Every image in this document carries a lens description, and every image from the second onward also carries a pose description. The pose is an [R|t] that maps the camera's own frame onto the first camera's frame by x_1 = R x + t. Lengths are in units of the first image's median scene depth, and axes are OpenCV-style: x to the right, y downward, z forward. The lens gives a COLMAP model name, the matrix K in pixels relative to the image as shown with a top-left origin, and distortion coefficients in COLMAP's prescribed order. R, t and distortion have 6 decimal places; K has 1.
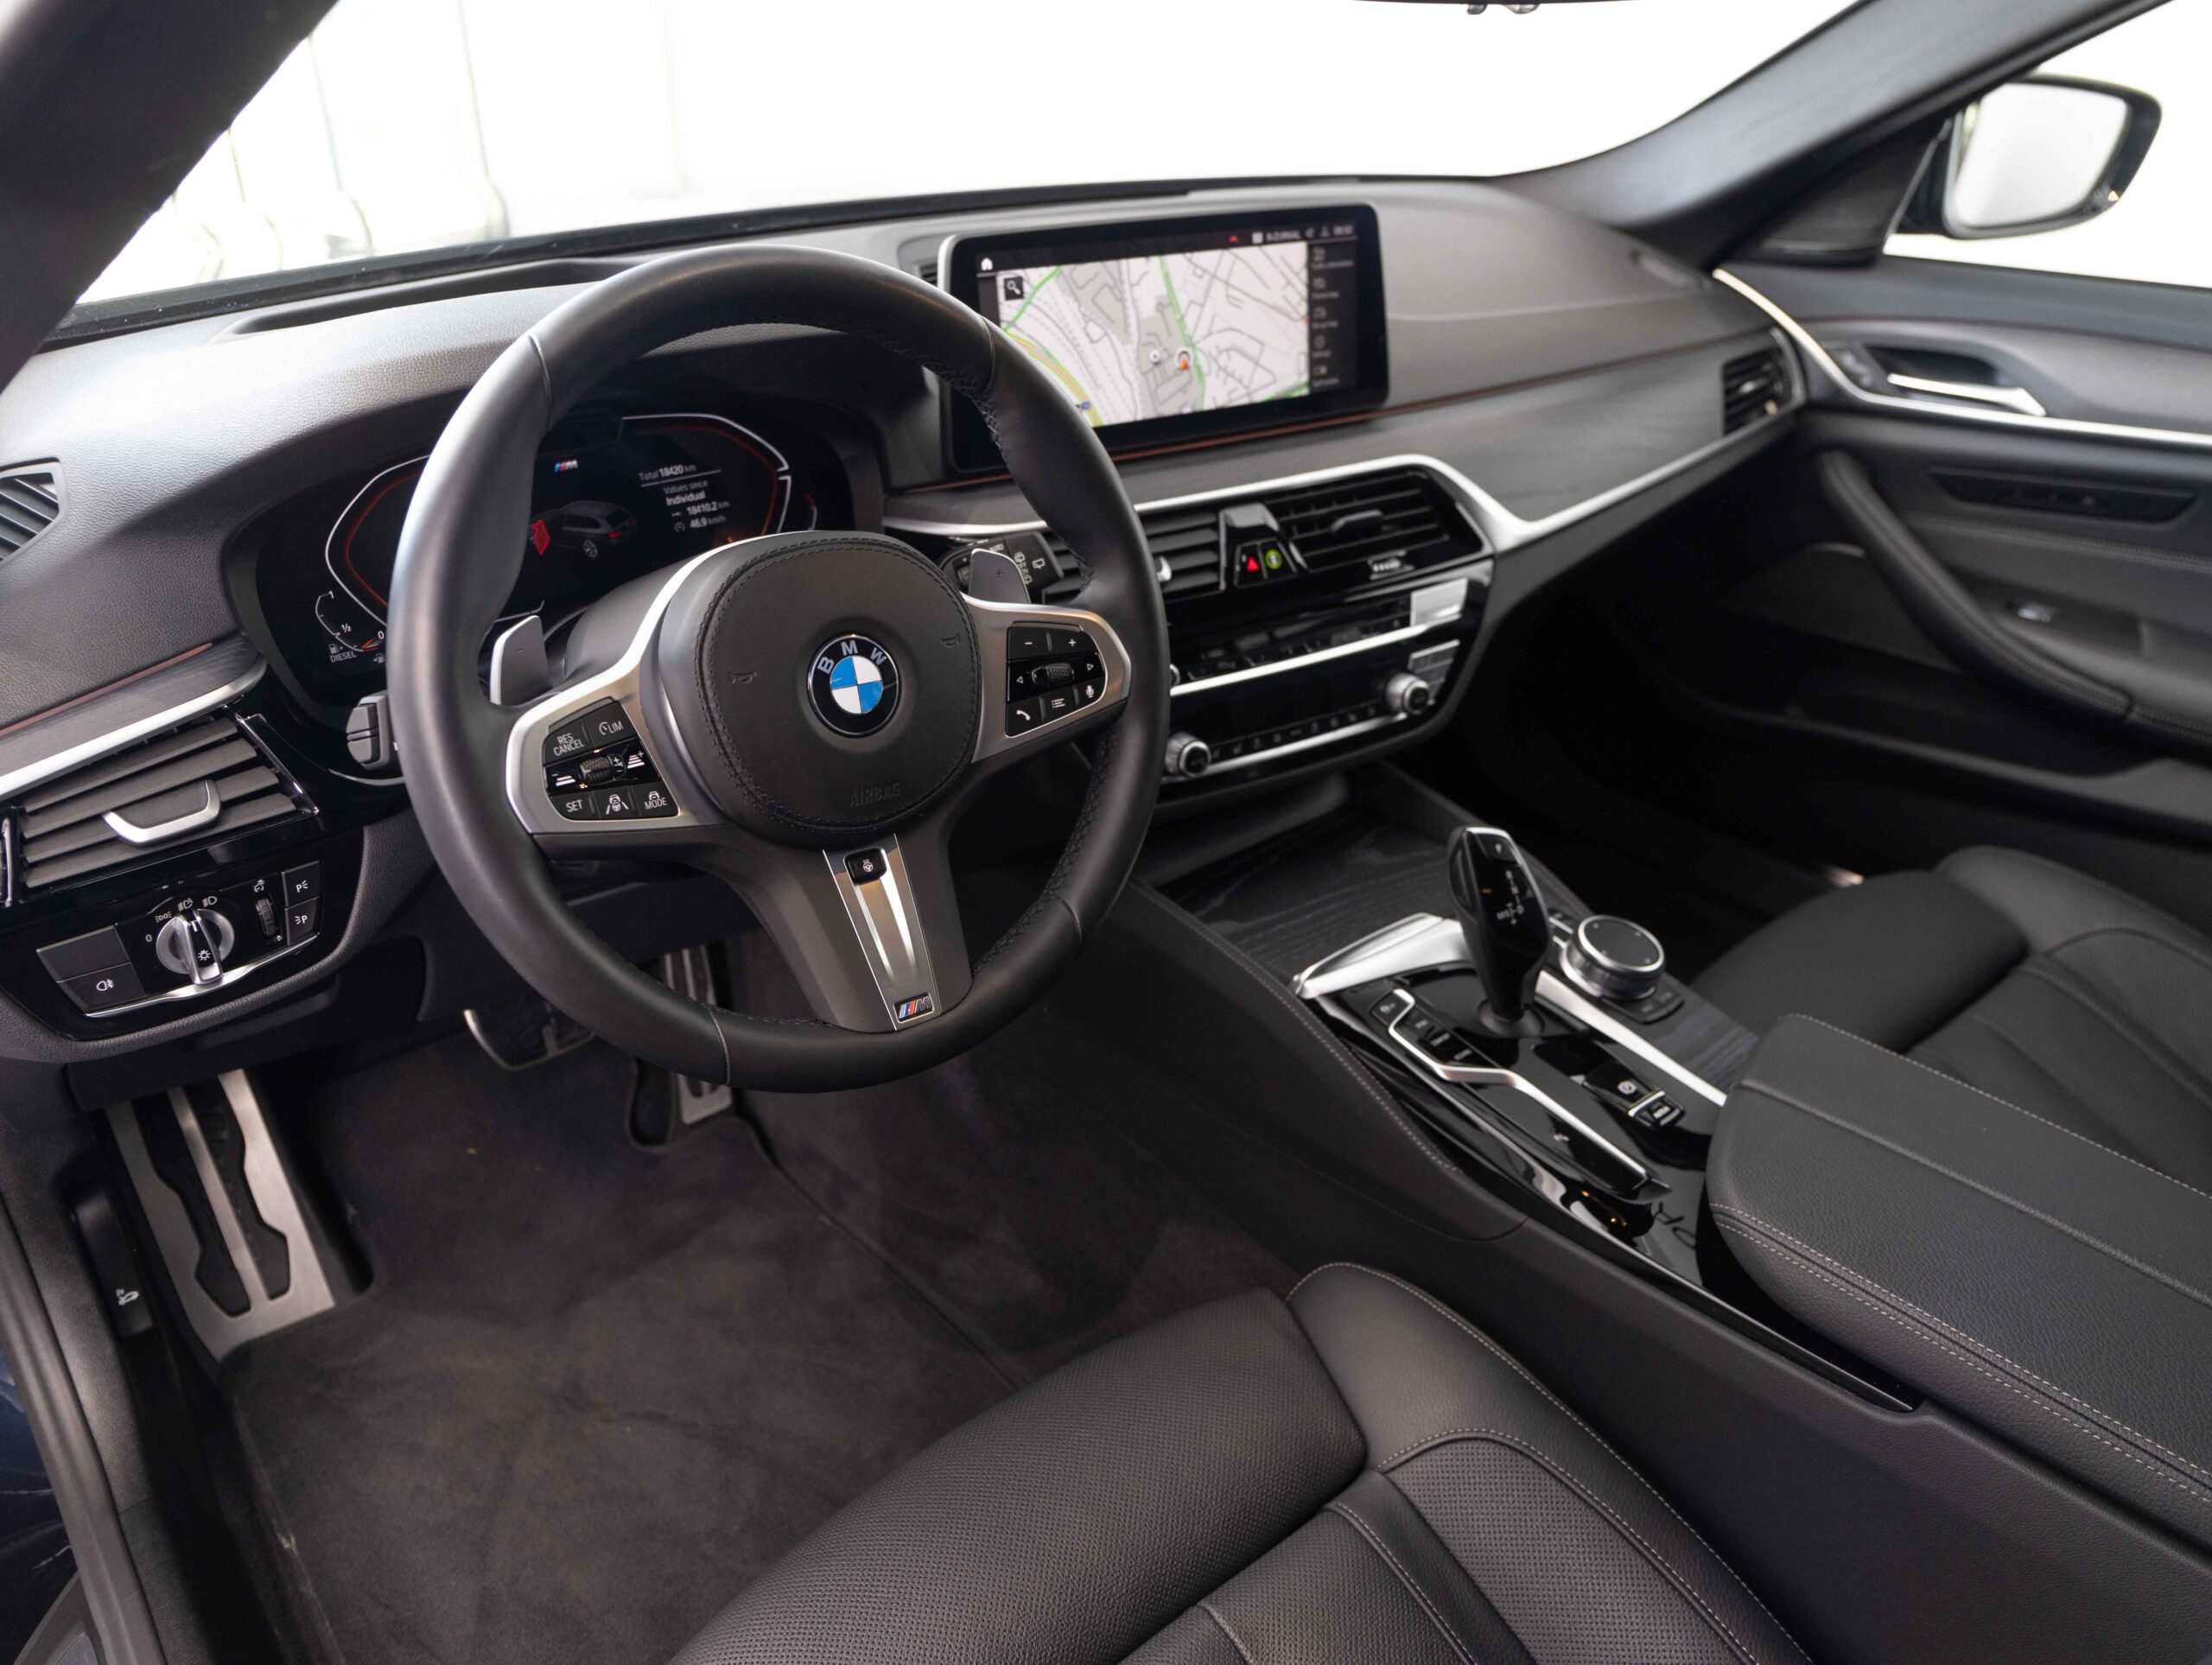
lens RADIAL K [[1596.8, 0, 1074.8], [0, 1596.8, 825.5], [0, 0, 1]] dist [0.004927, 0.002120]
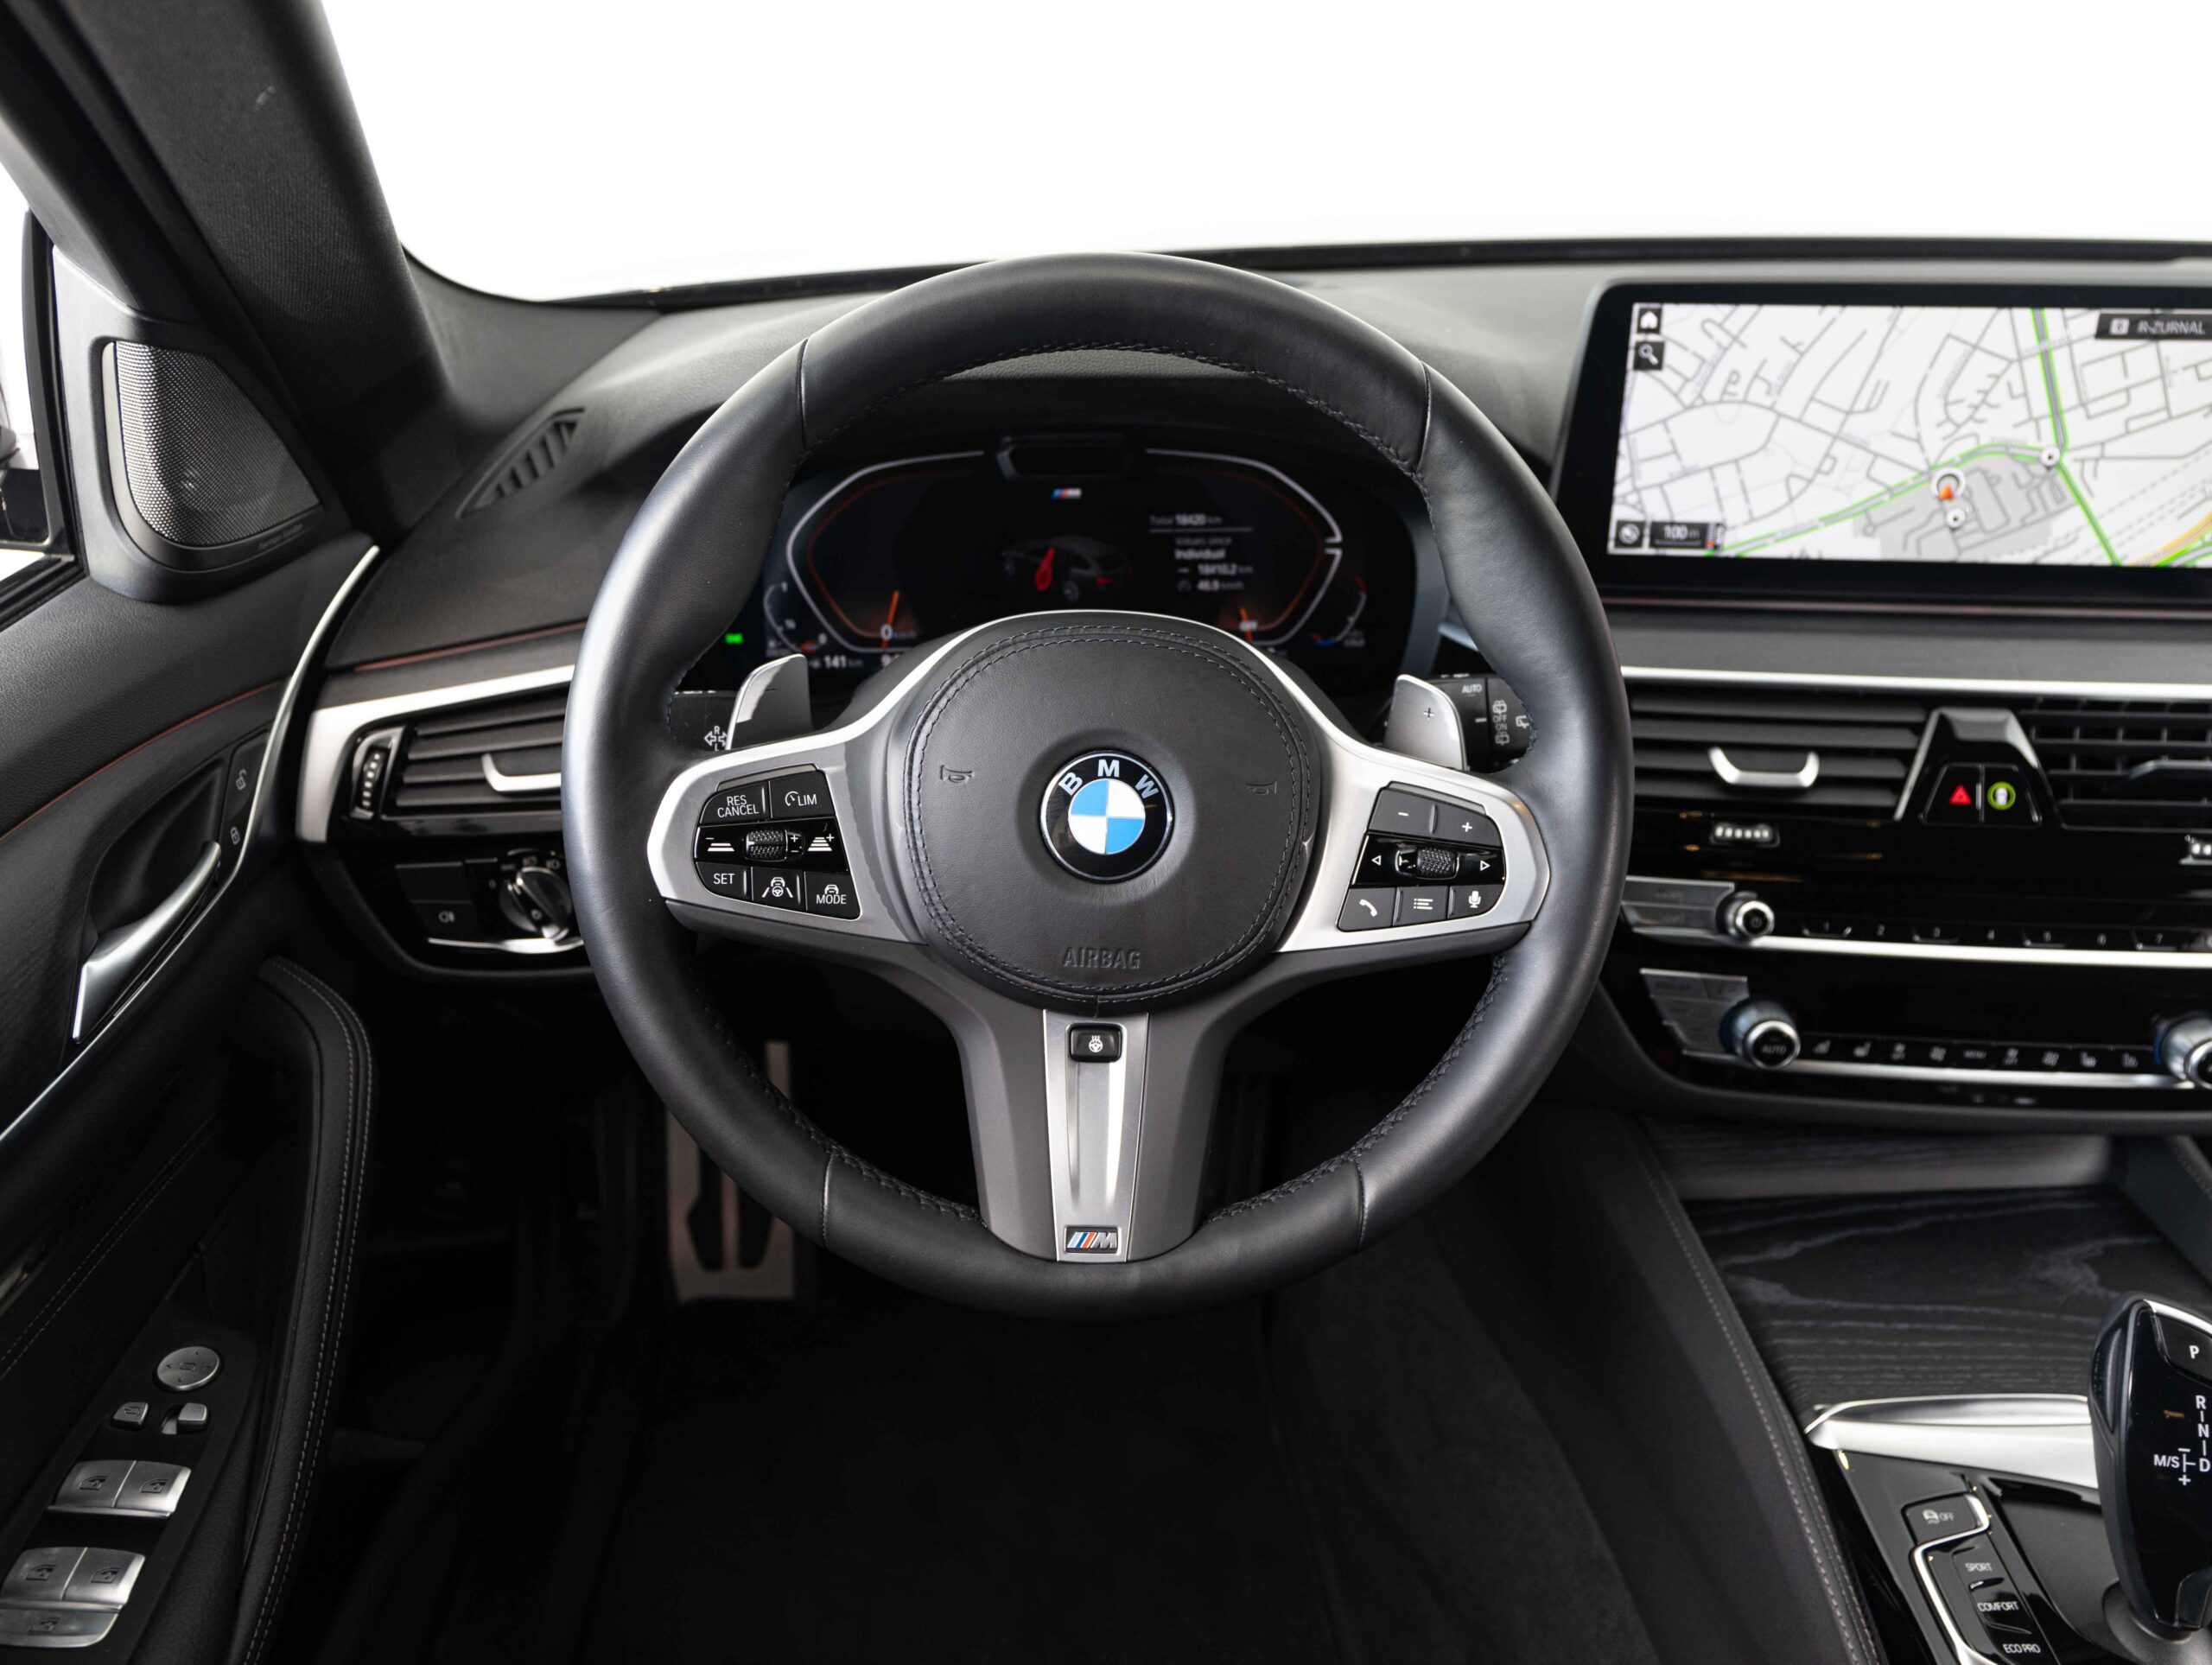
lens RADIAL K [[1757.8, 0, 1075.4], [0, 1757.8, 820.1], [0, 0, 1]] dist [-0.014514, 0.035711]
pose [[0.809481, 0.250351, -0.531097, 0.206135], [-0.276701, 0.960456, 0.031005, -0.073739], [0.517858, 0.121857, 0.846743, 0.184182]]
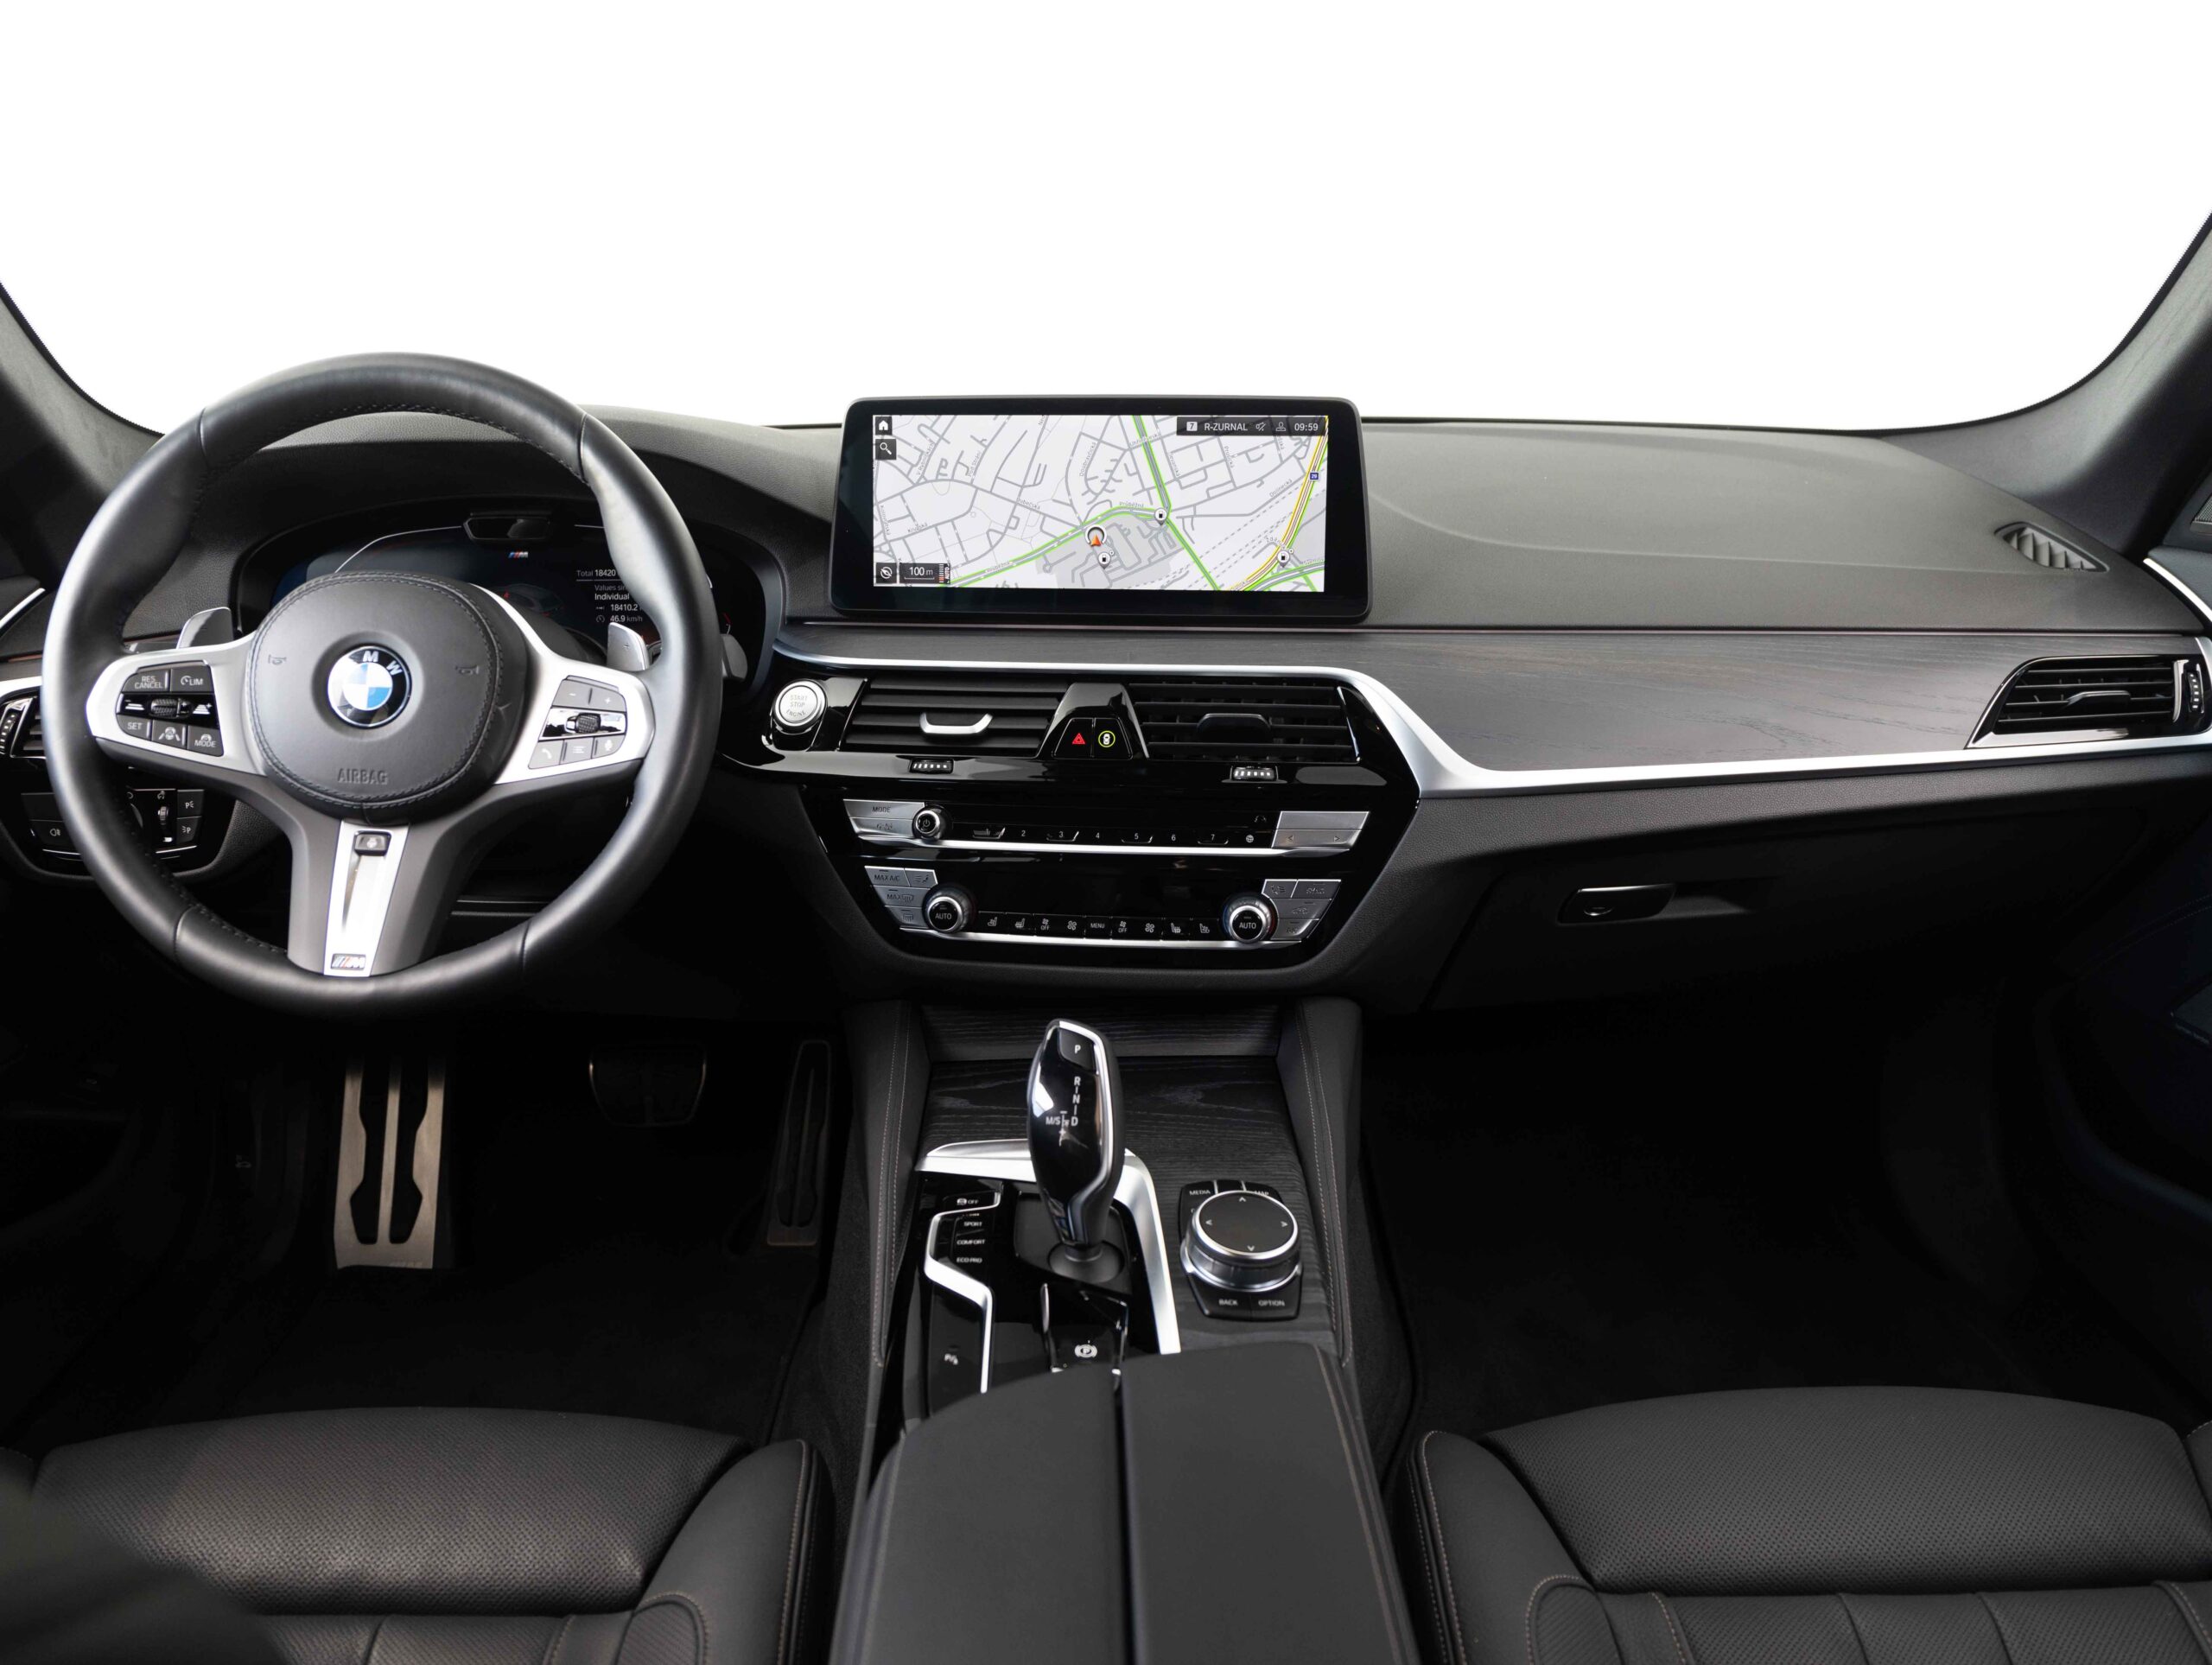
lens RADIAL K [[1757.8, 0, 1013.2], [0, 1757.8, 807.0], [0, 0, 1]] dist [-0.014514, 0.035711]
pose [[0.778396, 0.160371, -0.606944, 0.727393], [-0.289999, 0.949337, -0.121077, 0.013297], [0.556777, 0.270259, 0.785467, 0.167625]]
